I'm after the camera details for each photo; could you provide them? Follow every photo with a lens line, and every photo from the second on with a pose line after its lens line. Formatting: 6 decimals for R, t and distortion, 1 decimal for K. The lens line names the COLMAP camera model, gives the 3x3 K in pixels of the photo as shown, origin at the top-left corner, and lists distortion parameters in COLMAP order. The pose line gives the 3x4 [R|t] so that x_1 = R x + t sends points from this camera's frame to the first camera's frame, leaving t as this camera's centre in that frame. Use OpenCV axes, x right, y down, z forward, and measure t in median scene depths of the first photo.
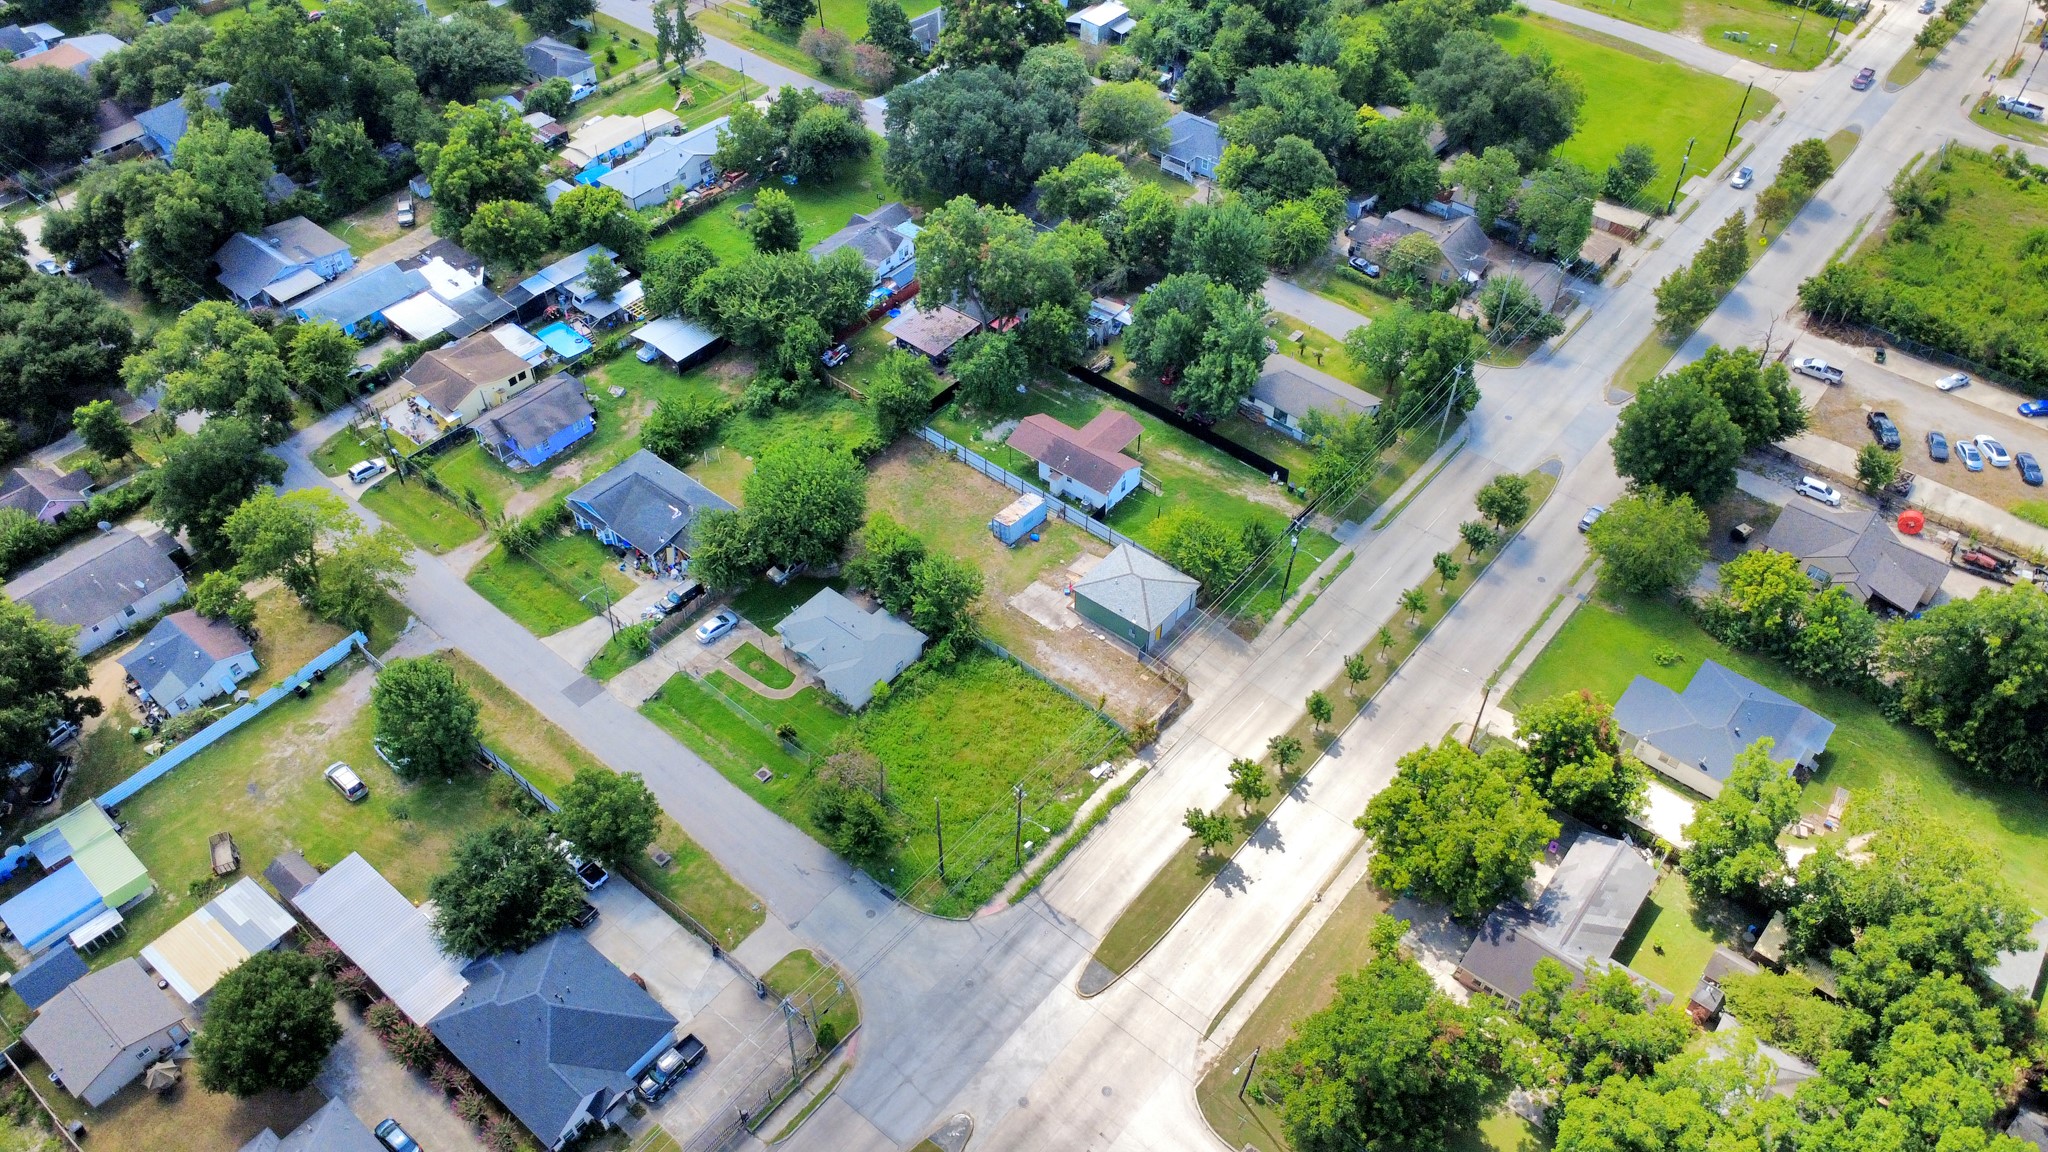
lens RADIAL K [[1493.2, 0, 1024.0], [0, 1493.2, 576.0], [0, 0, 1]] dist [0.005657, -0.003951]
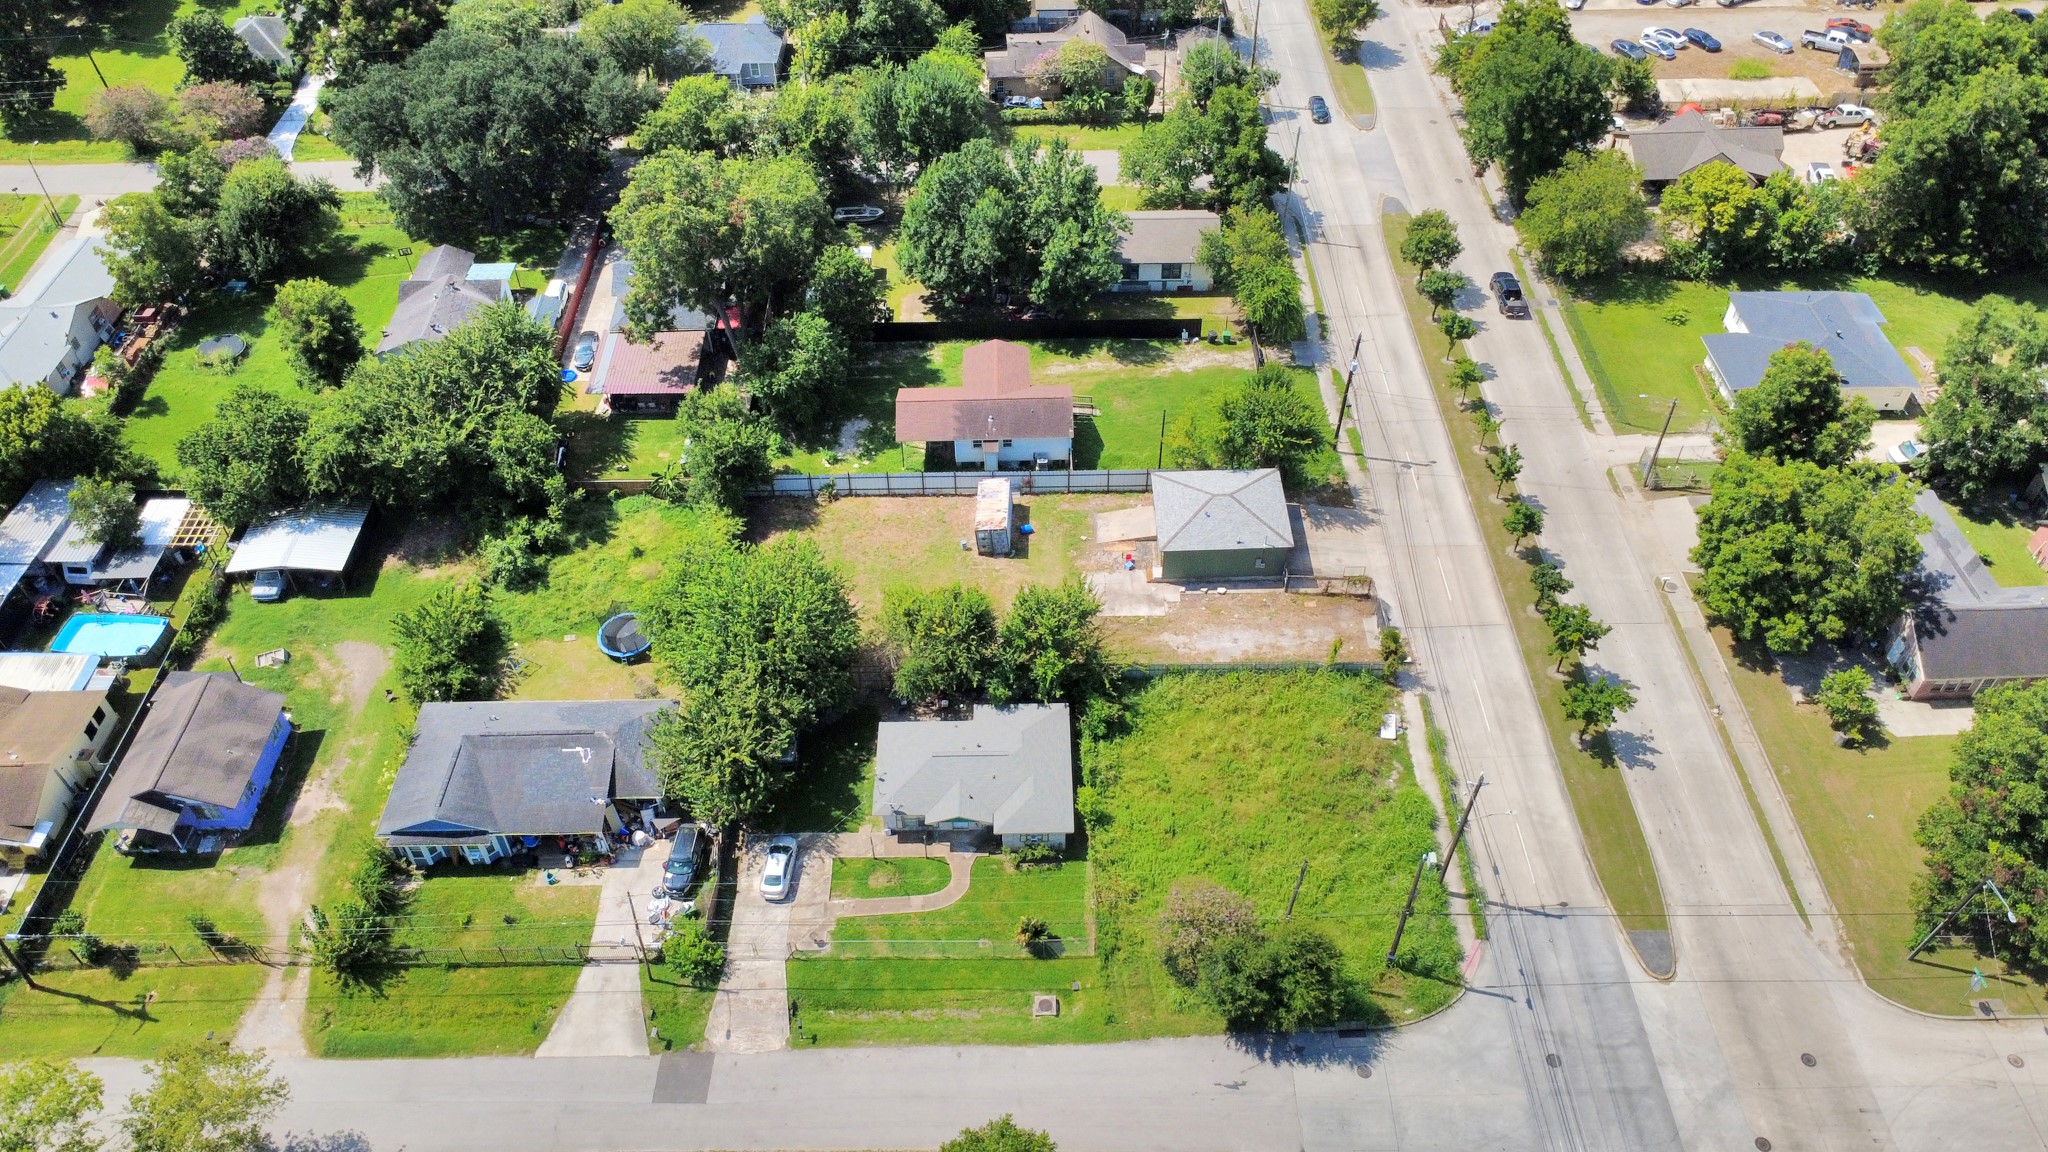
lens RADIAL K [[1493.2, 0, 1024.0], [0, 1493.2, 576.0], [0, 0, 1]] dist [0.005657, -0.003951]
pose [[0.762808, -0.466322, 0.447959, -0.312285], [0.466599, 0.876569, 0.117953, -0.087340], [-0.447671, 0.119041, 0.886239, 0.343627]]
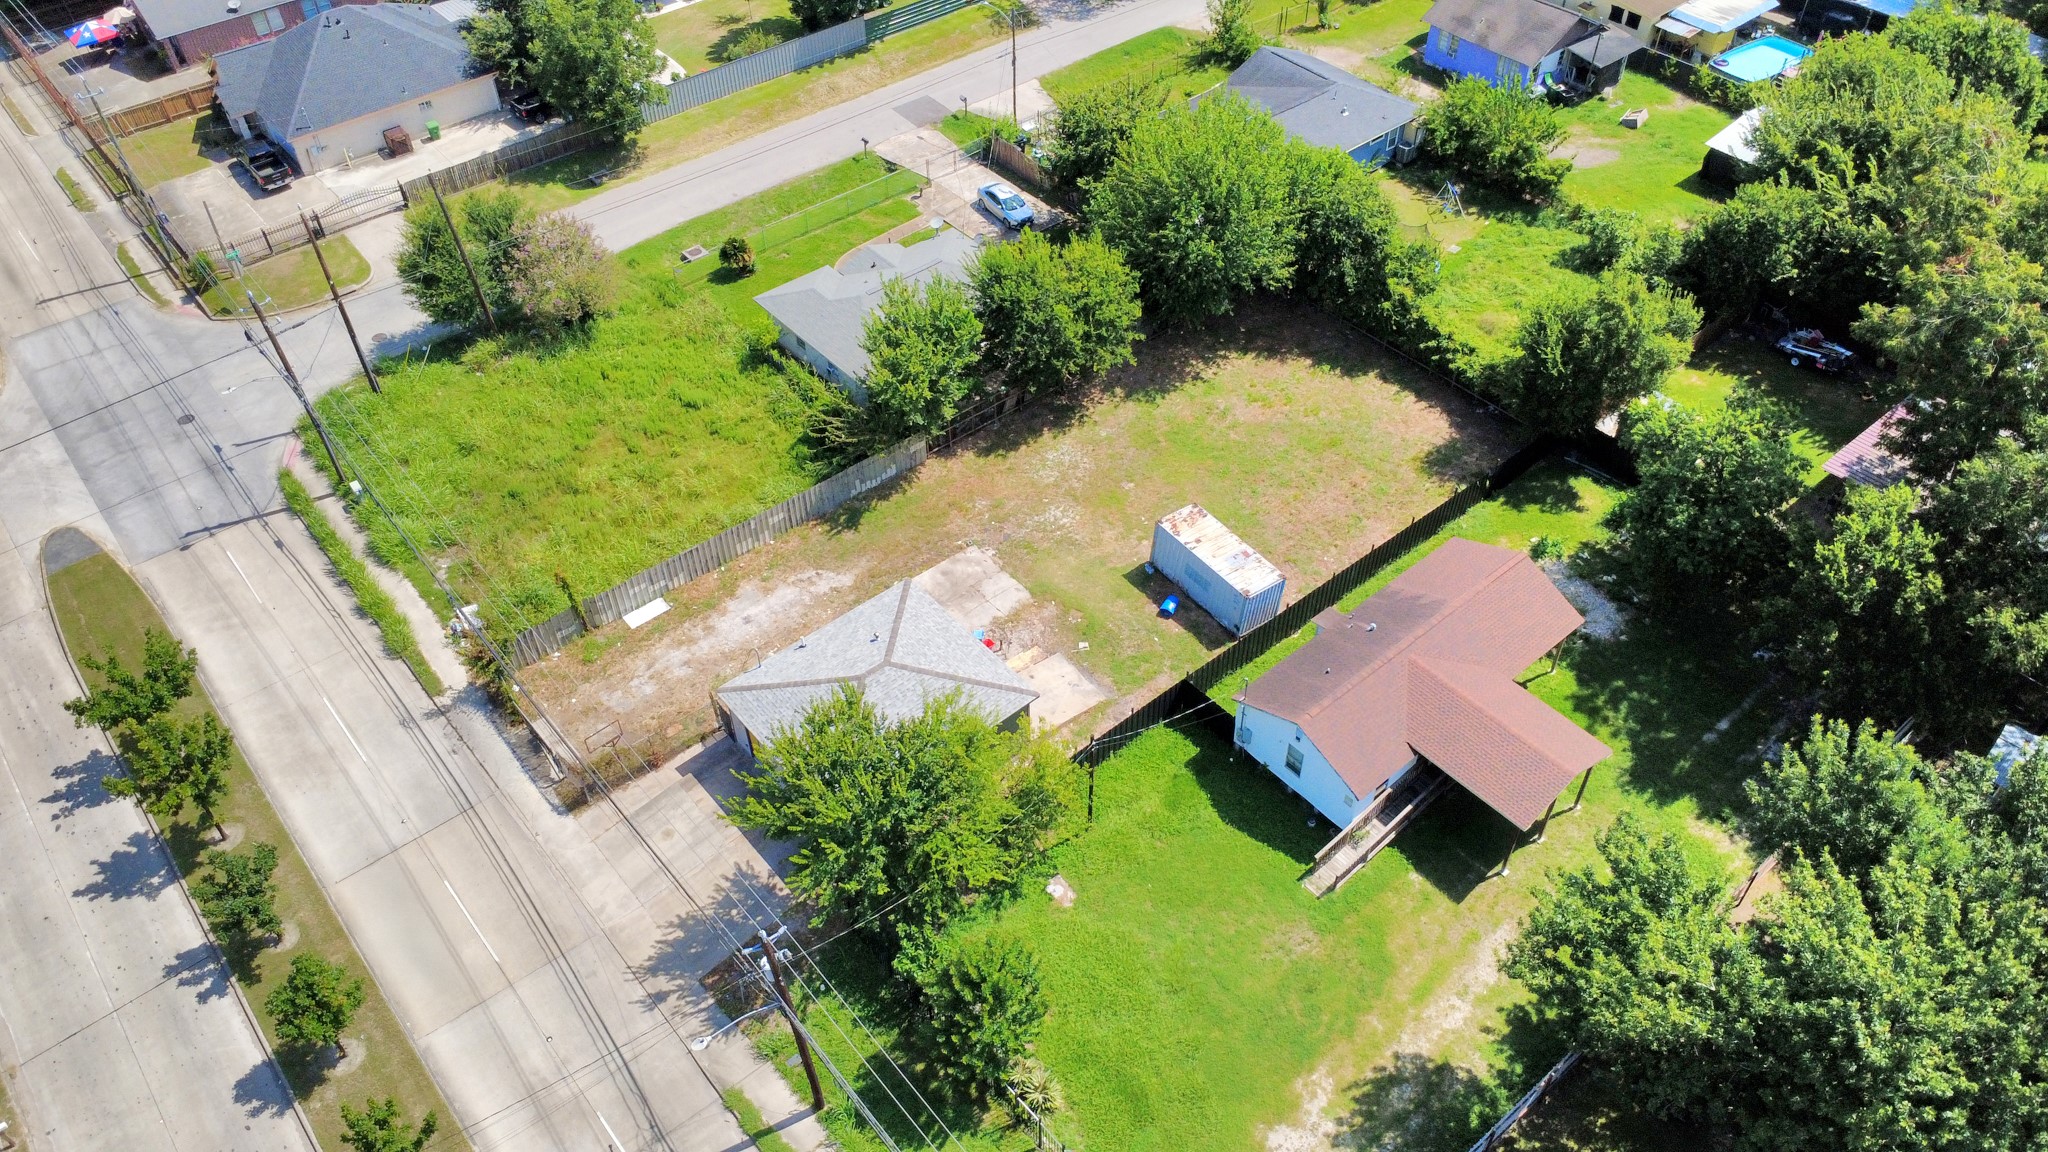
lens RADIAL K [[1493.2, 0, 1024.0], [0, 1493.2, 576.0], [0, 0, 1]] dist [0.005657, -0.003951]
pose [[-0.181352, 0.690594, -0.700137, 0.289124], [-0.680981, 0.425447, 0.596037, -0.240512], [0.709490, 0.584873, 0.393125, 0.760447]]
